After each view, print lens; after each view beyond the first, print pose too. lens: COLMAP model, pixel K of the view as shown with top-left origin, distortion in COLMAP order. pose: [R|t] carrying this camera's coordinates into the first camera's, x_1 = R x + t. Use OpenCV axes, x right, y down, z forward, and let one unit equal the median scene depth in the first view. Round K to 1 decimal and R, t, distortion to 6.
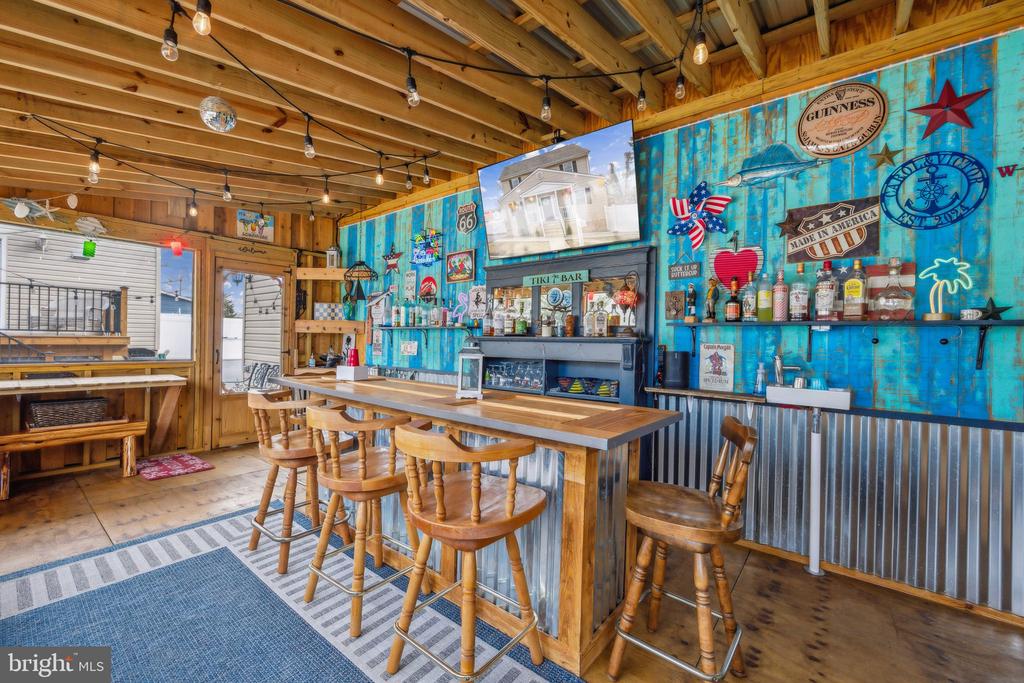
lens RADIAL K [[413.1, 0, 510.7], [0, 413.1, 341.9], [0, 0, 1]] dist [0.000211, -0.000002]
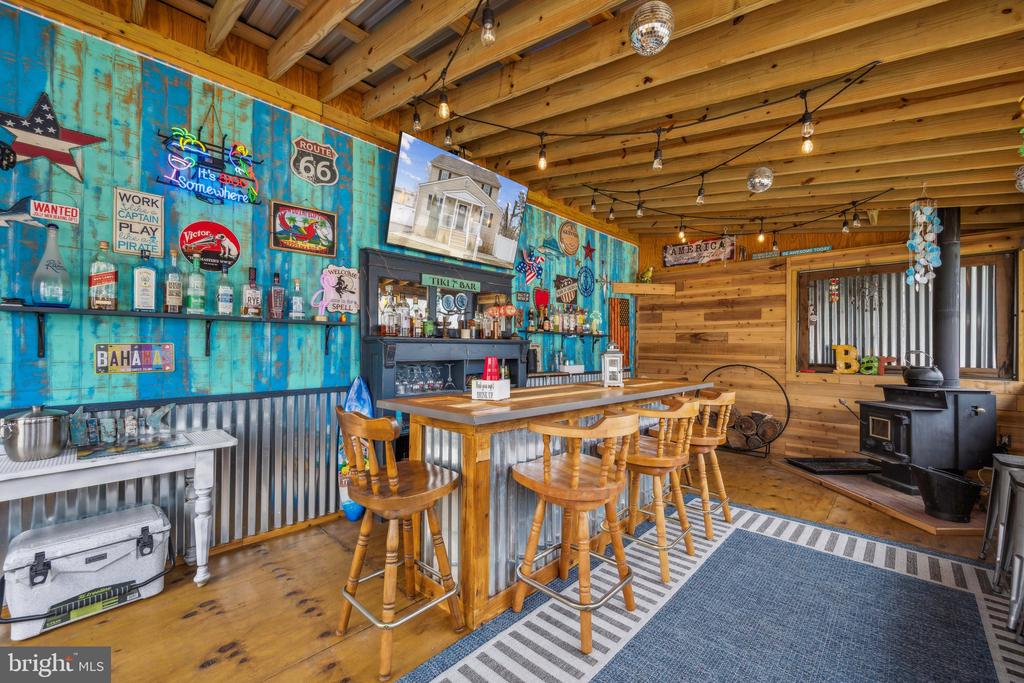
lens RADIAL K [[413.1, 0, 510.7], [0, 413.1, 341.9], [0, 0, 1]] dist [0.000211, -0.000002]
pose [[0.090728, -0.013043, 0.995790, -0.912385], [-0.012223, 0.999824, 0.014209, -0.020224], [-0.995801, -0.013460, 0.090553, 0.738370]]
